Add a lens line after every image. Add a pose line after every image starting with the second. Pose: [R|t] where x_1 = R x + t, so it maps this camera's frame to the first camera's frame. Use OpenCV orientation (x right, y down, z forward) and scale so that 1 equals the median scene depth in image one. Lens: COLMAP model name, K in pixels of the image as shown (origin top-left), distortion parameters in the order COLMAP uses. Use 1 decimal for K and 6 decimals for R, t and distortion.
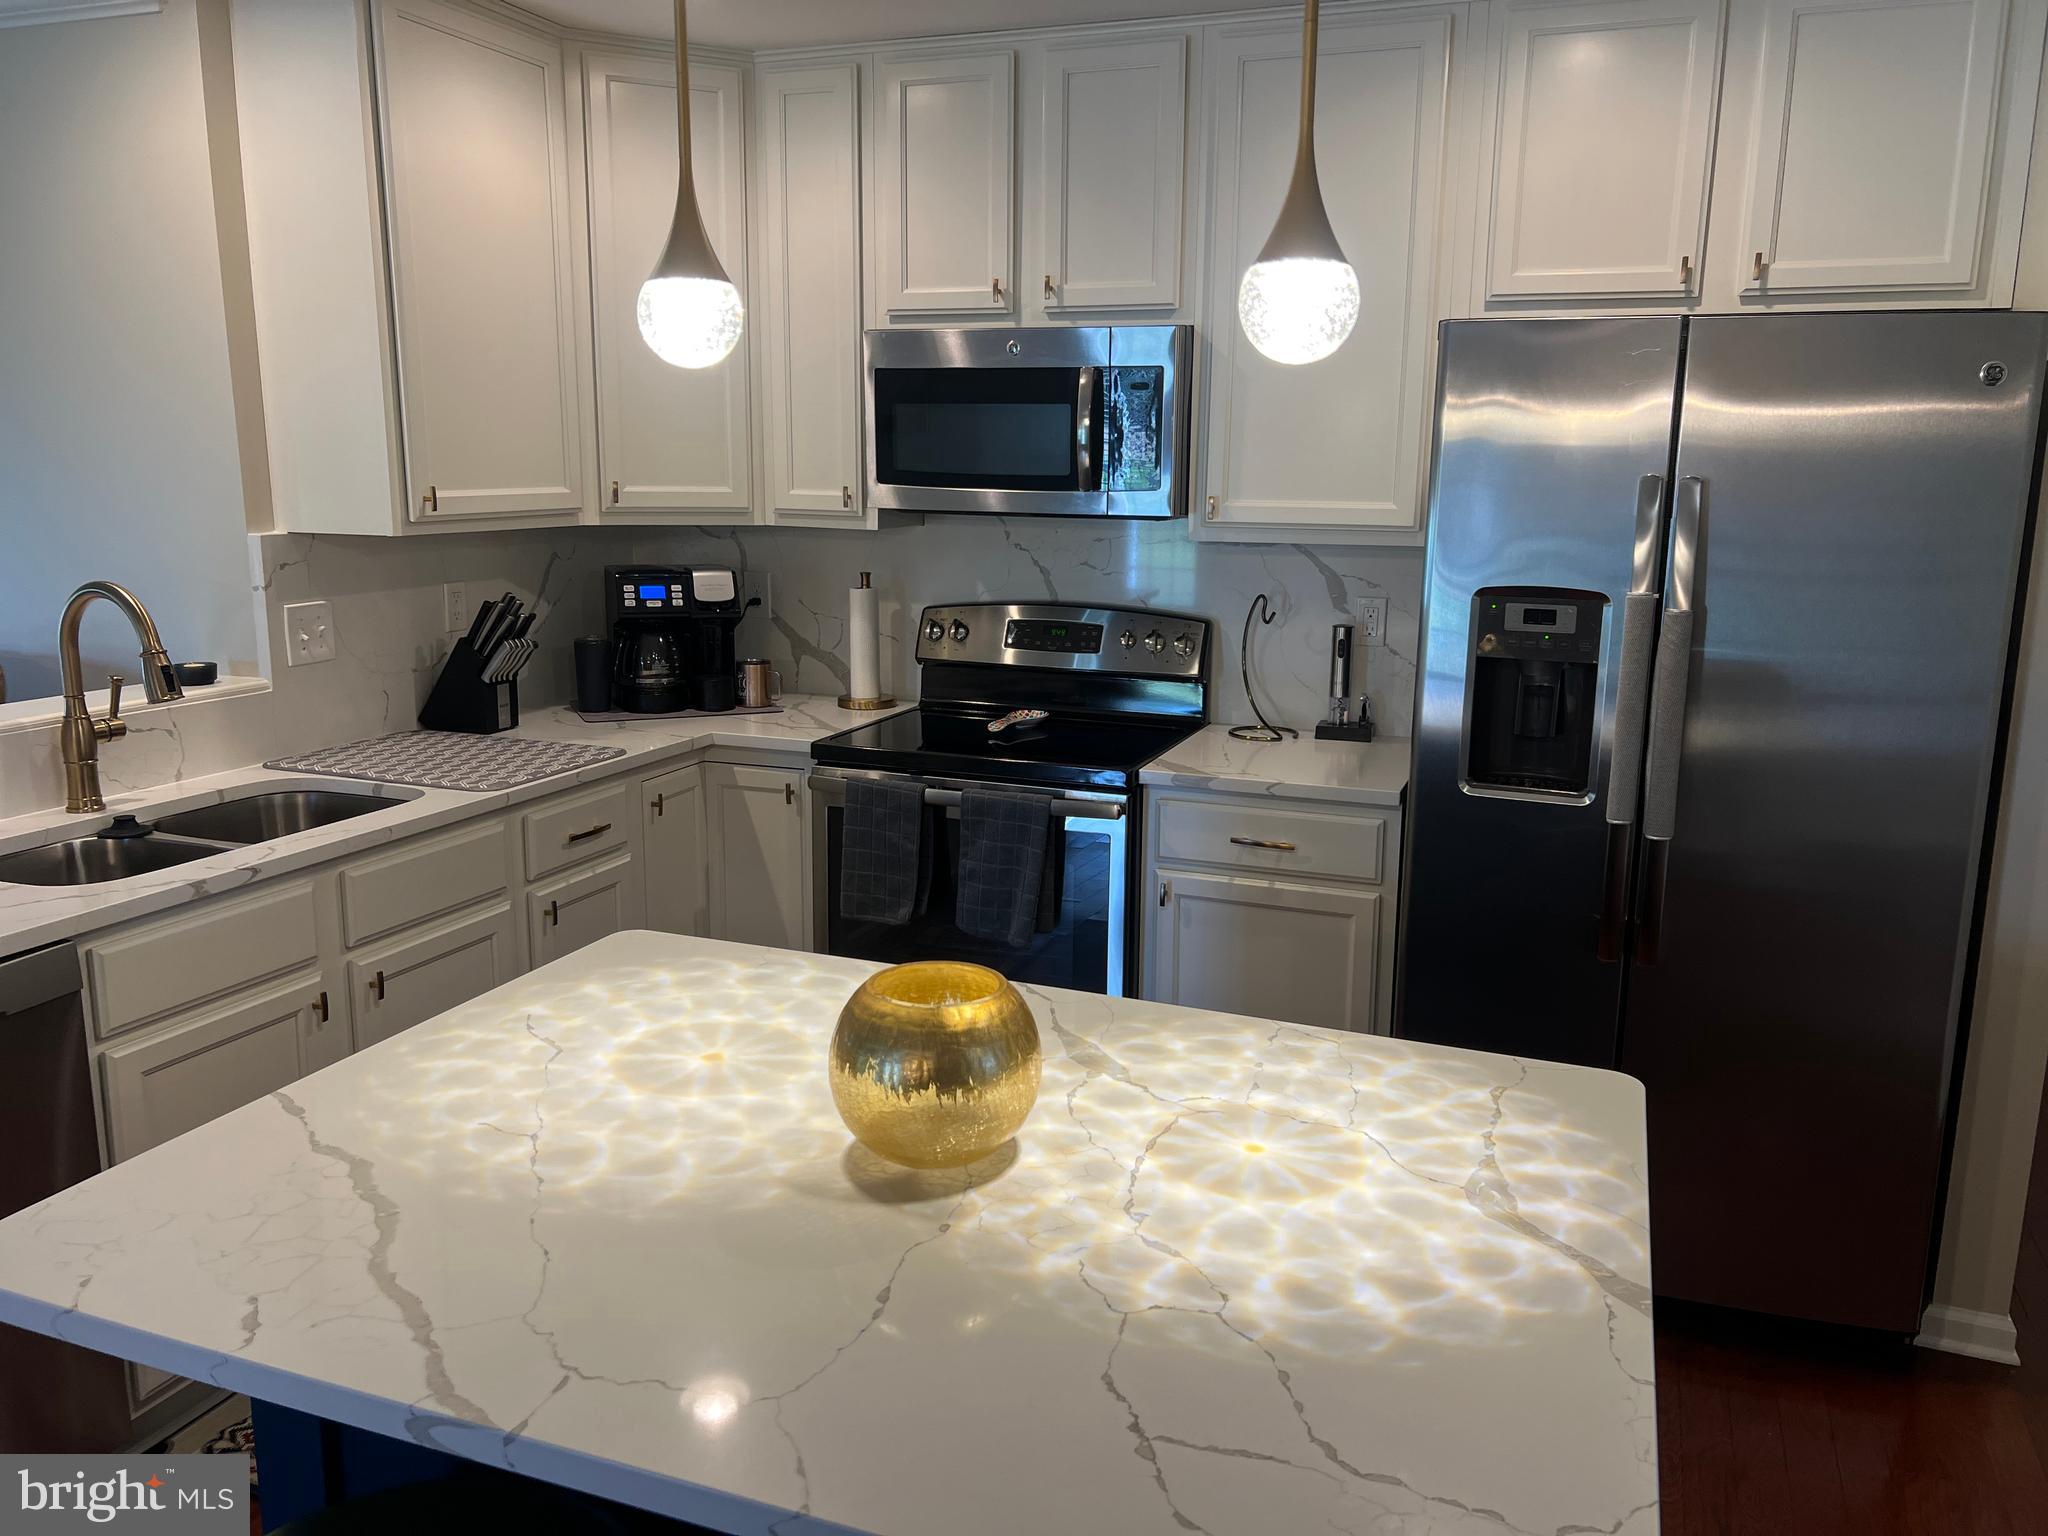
lens RADIAL K [[1547.6, 0, 1036.1], [0, 1547.6, 758.0], [0, 0, 1]] dist [0.051998, -0.055683]
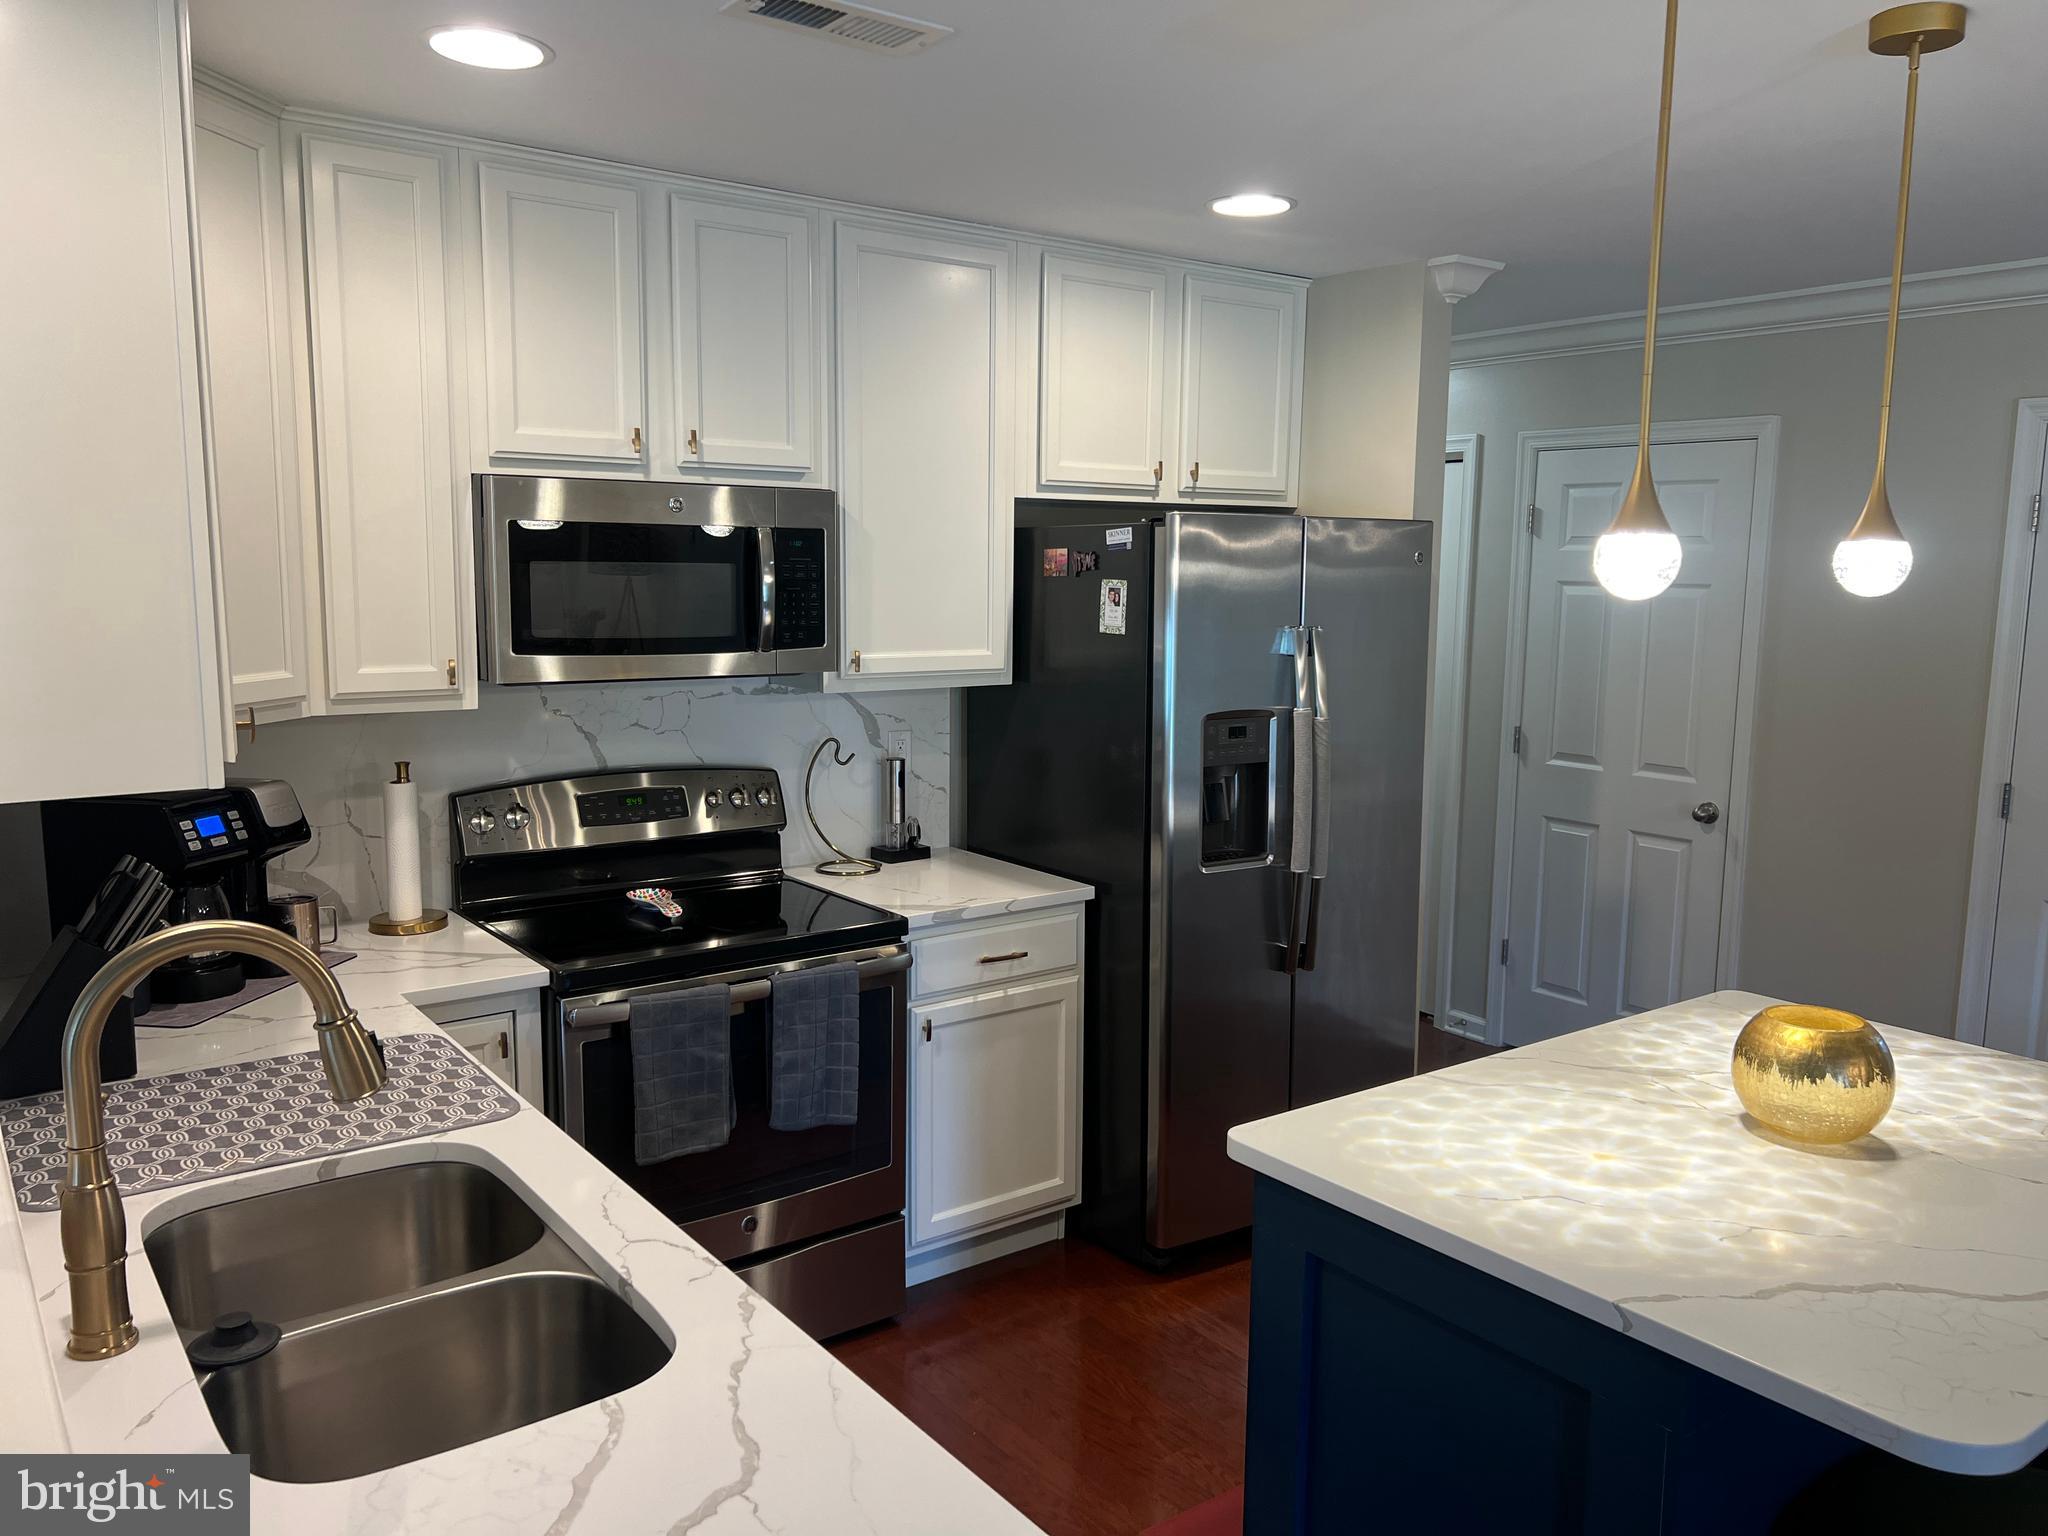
lens RADIAL K [[1547.6, 0, 1044.6], [0, 1547.6, 782.8], [0, 0, 1]] dist [0.051998, -0.055683]
pose [[0.534112, -0.128024, 0.835664, -0.817280], [0.159748, 0.985944, 0.048945, -0.129156], [-0.830184, 0.107354, 0.547056, 0.381440]]
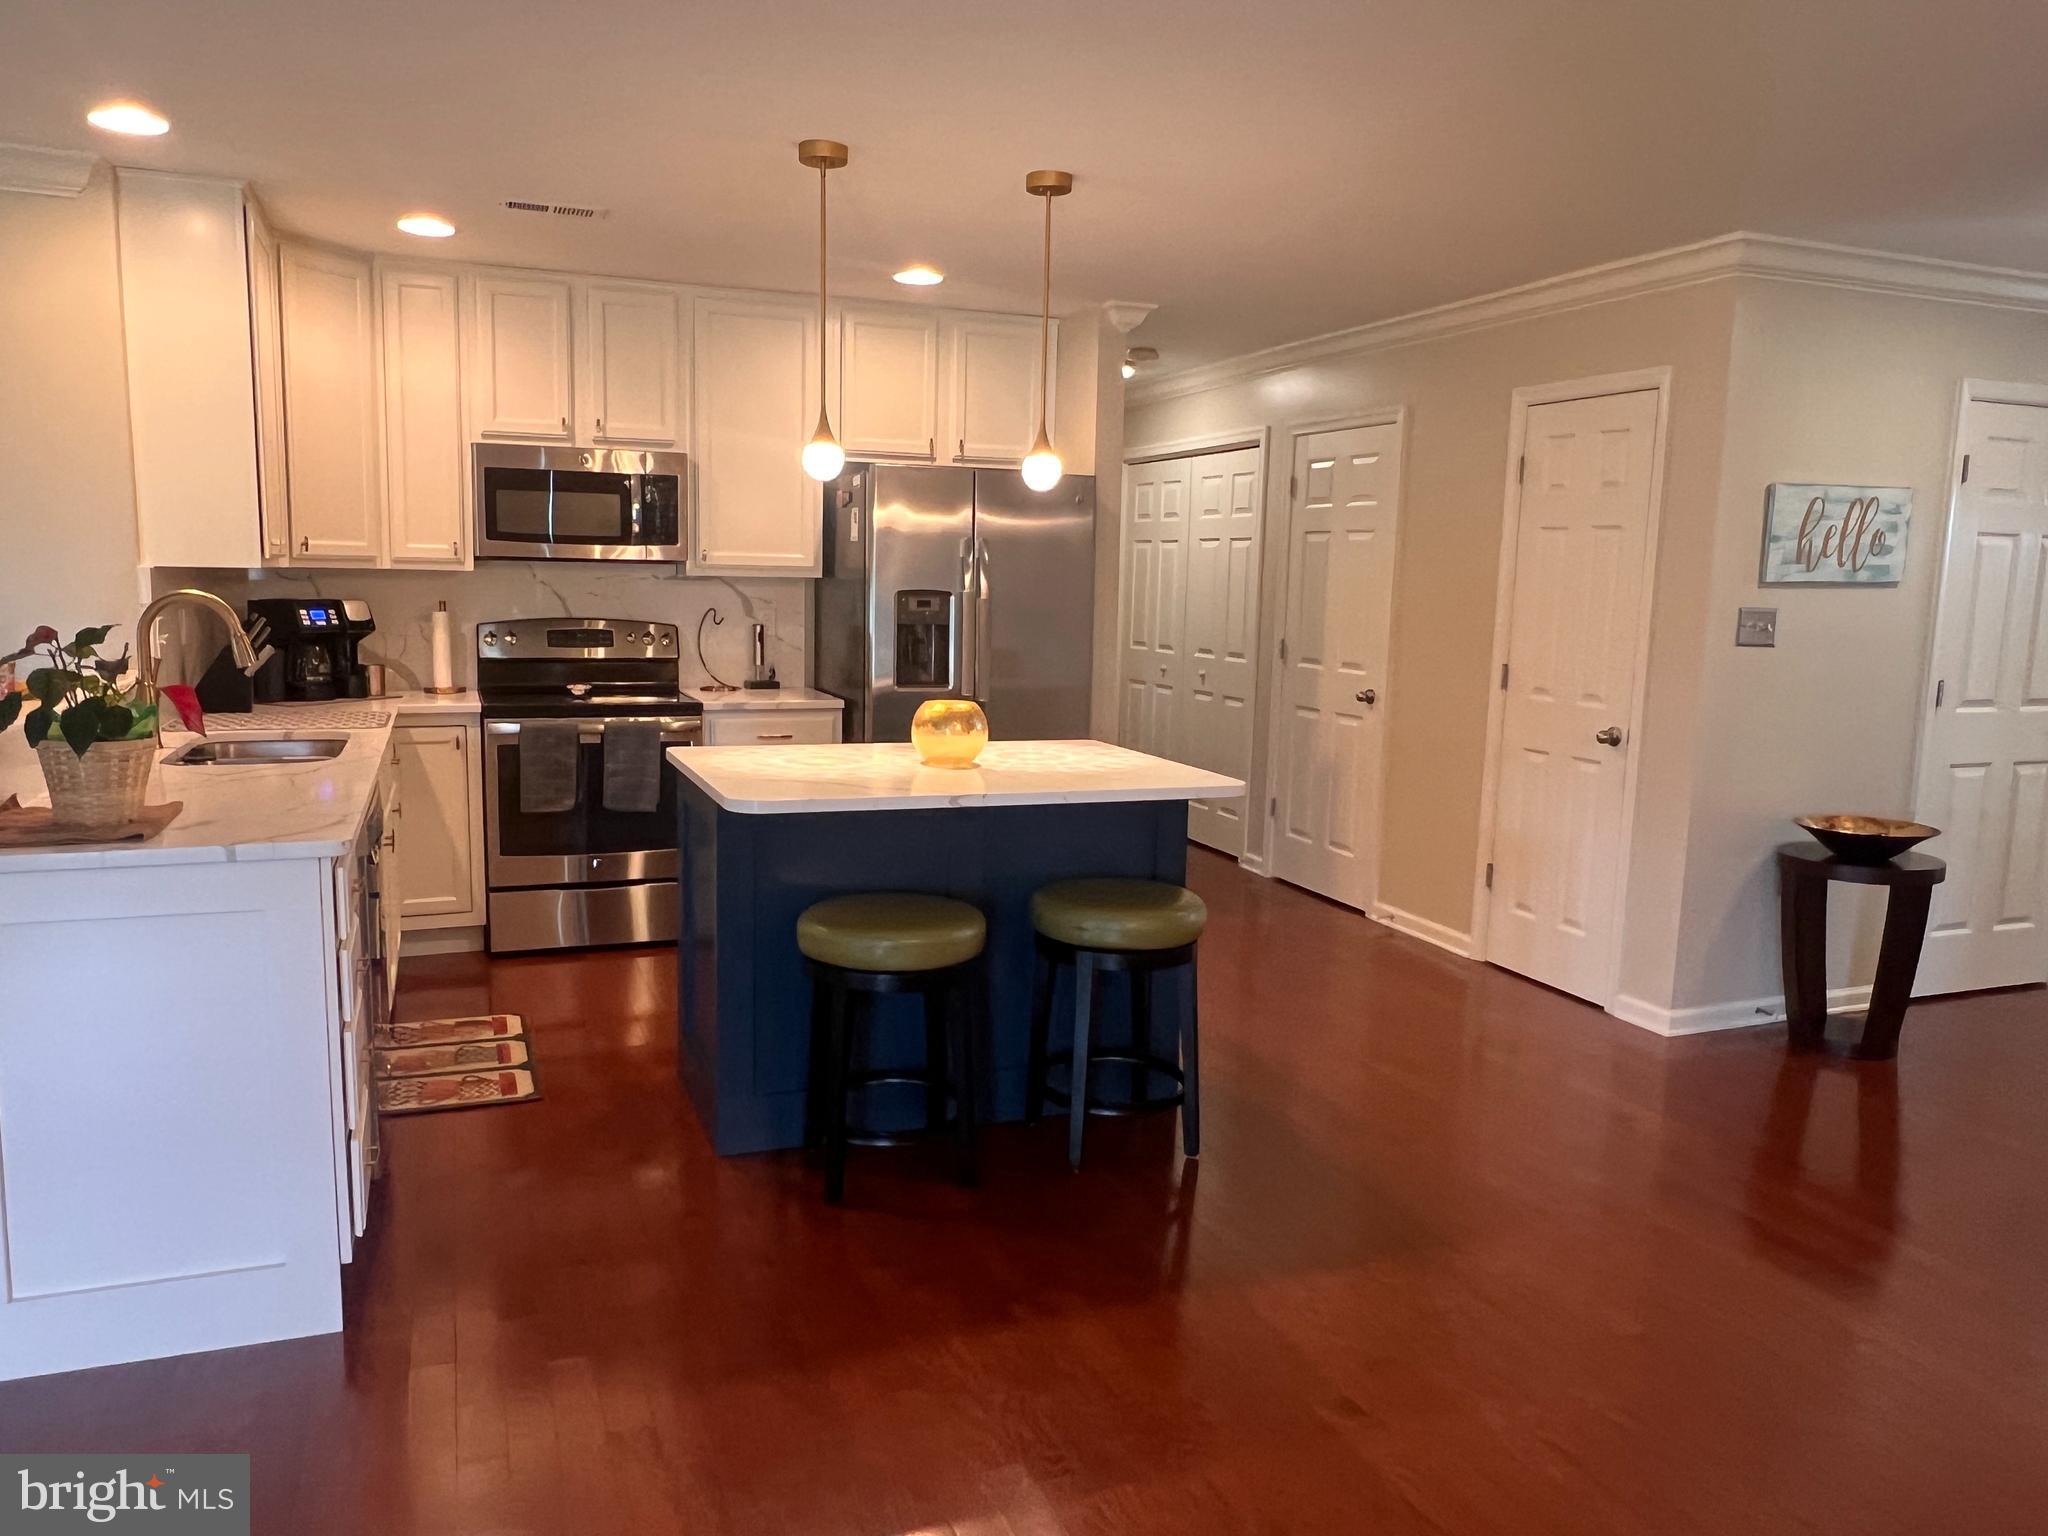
lens RADIAL K [[1453.7, 0, 1007.7], [0, 1453.7, 774.7], [0, 0, 1]] dist [0.002450, -0.011300]
pose [[0.740654, -0.089690, 0.665873, -0.870753], [0.117607, 0.993056, 0.002946, 0.138744], [-0.661513, 0.076129, 0.746059, -0.506374]]
